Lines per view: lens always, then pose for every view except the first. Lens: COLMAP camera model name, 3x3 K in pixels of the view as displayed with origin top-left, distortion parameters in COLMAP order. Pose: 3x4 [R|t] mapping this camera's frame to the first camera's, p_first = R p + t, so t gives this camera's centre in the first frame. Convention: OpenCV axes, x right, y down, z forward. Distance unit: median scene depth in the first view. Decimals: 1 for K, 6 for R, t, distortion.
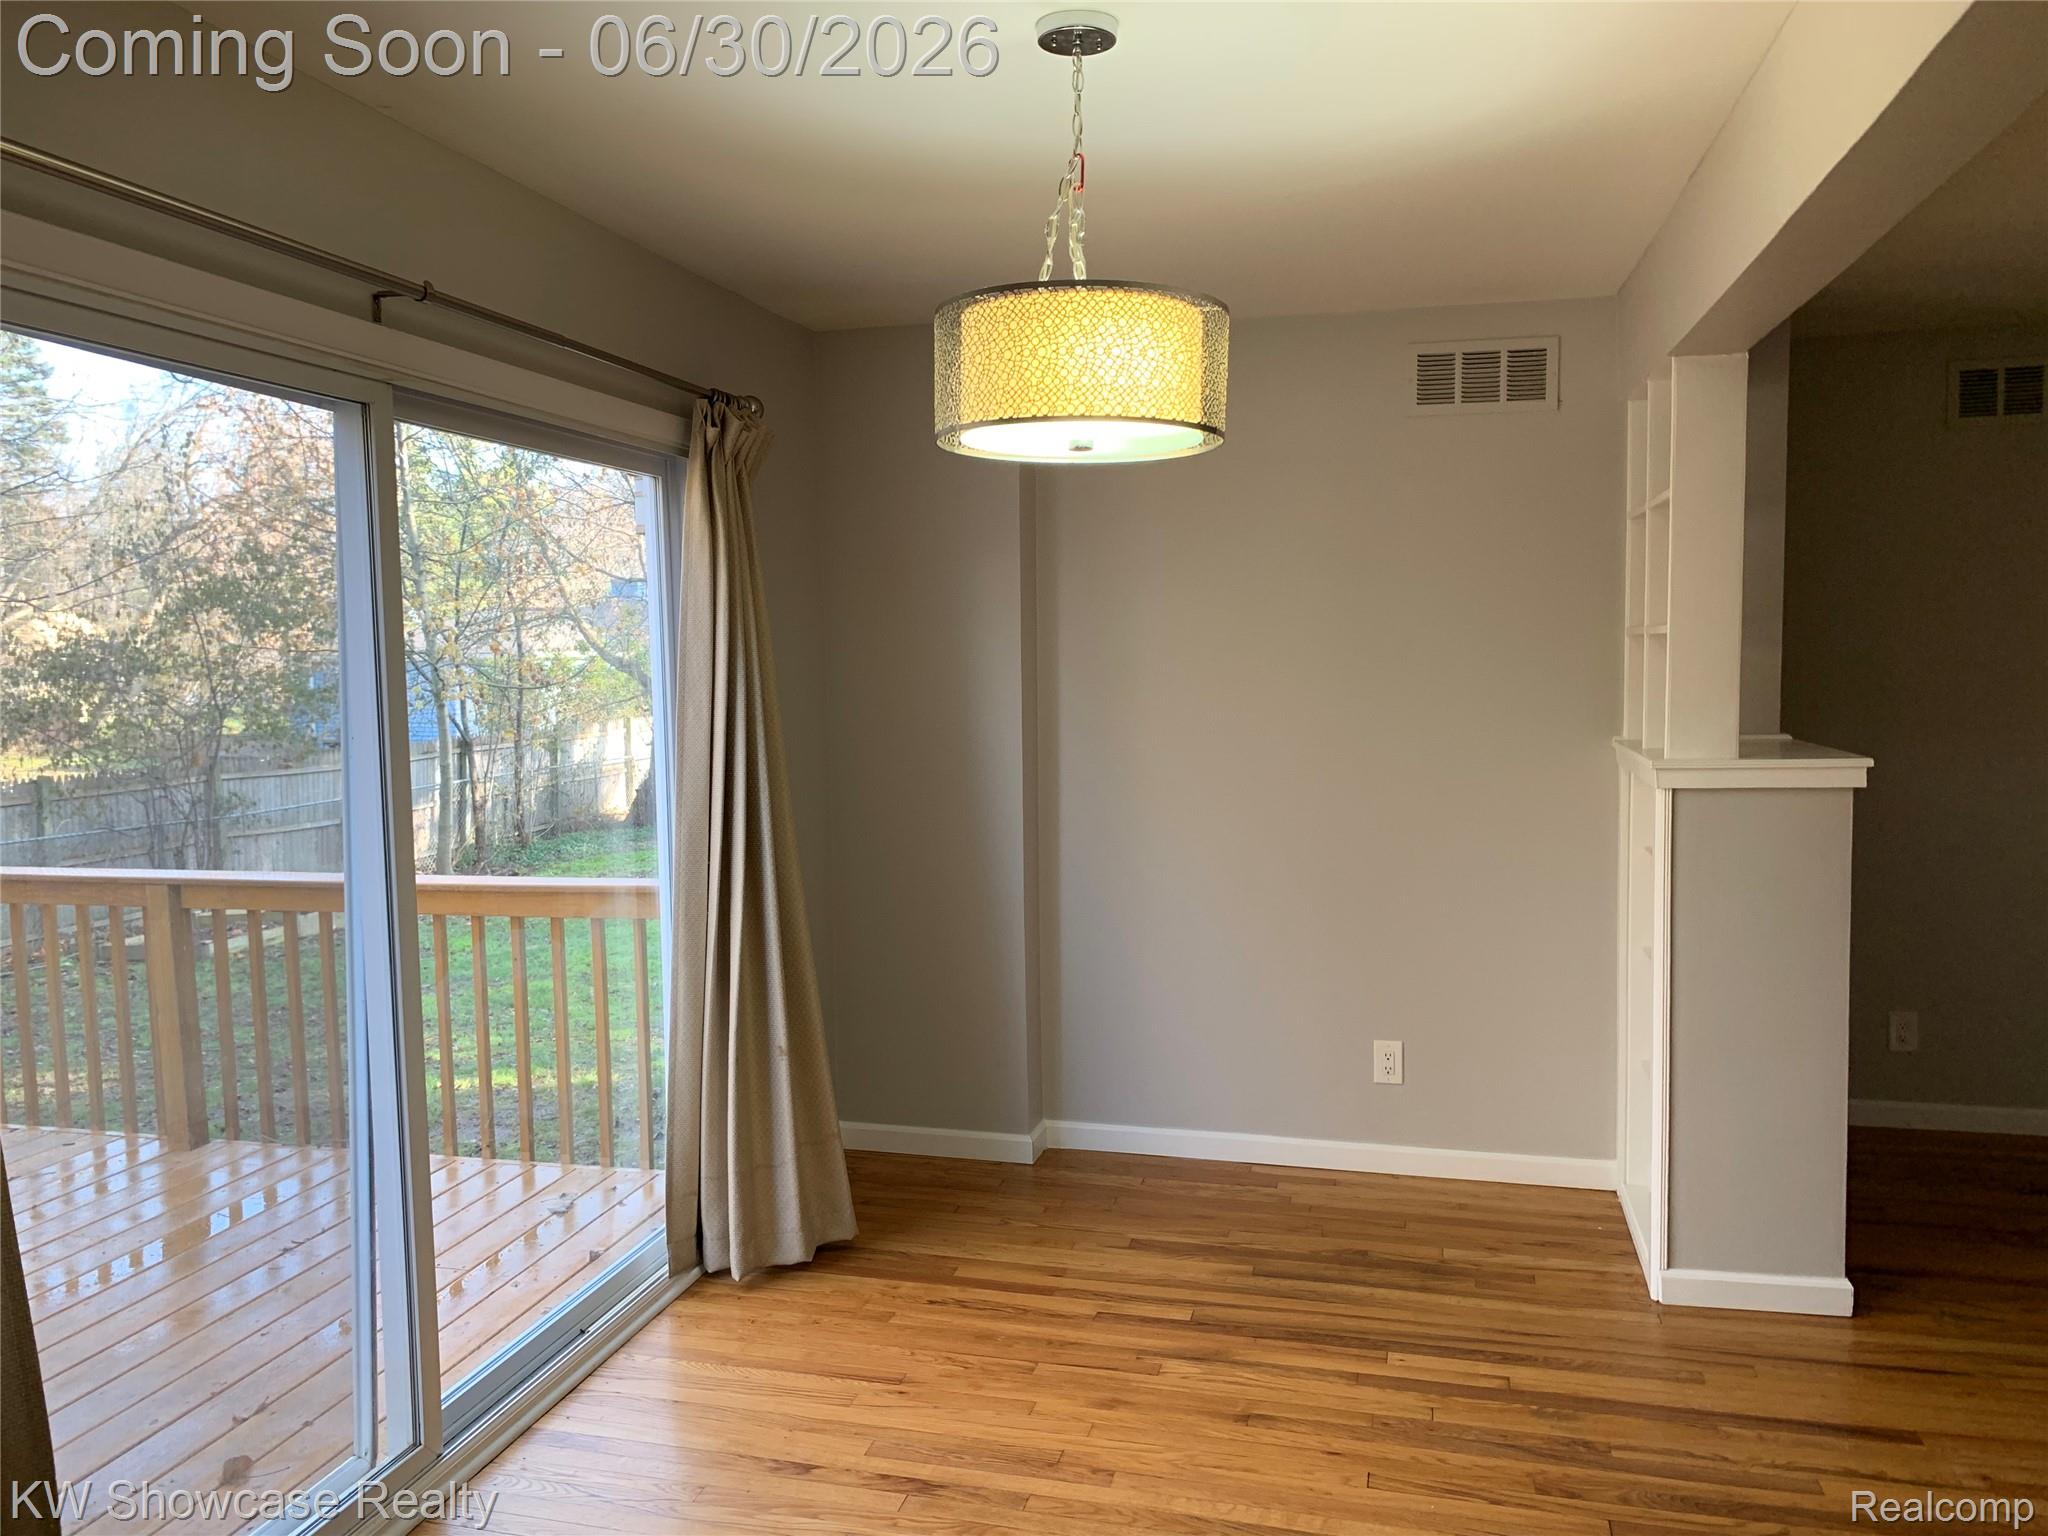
lens RADIAL K [[1656.0, 0, 1012.8], [0, 1656.0, 770.6], [0, 0, 1]] dist [-0.005725, -0.009005]
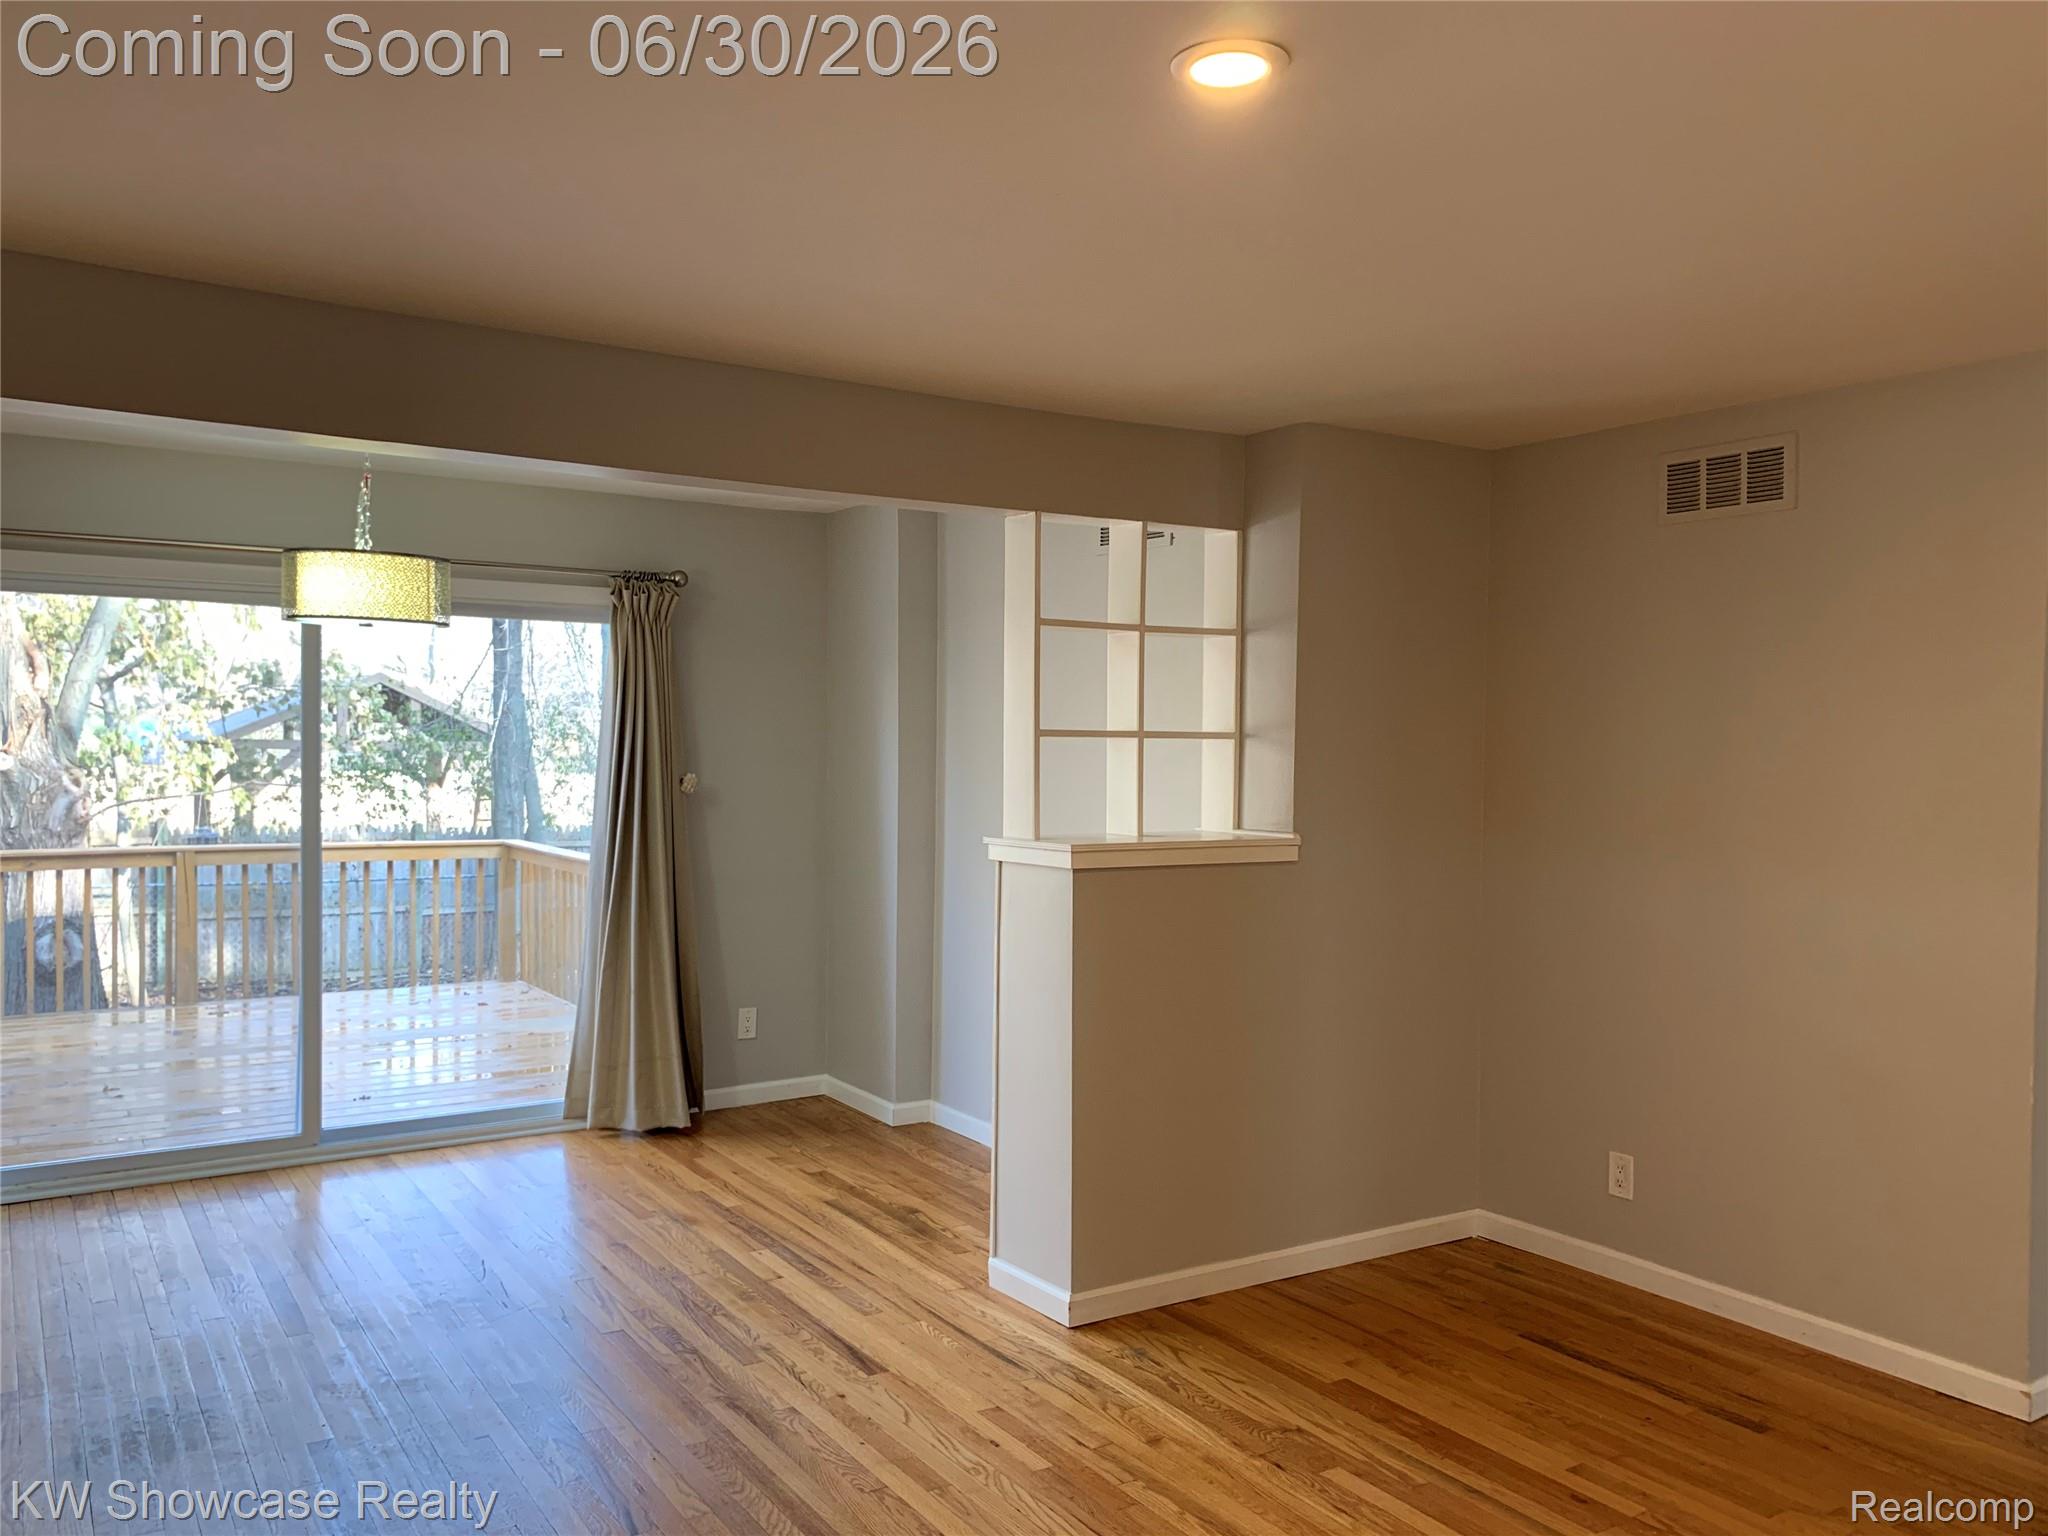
lens RADIAL K [[1576.4, 0, 995.5], [0, 1576.4, 780.6], [0, 0, 1]] dist [0.013372, -0.030479]
pose [[0.741862, 0.040966, -0.669300, 1.102184], [-0.079322, 0.996485, -0.026929, -0.015933], [0.665844, 0.073067, 0.742504, 0.106938]]
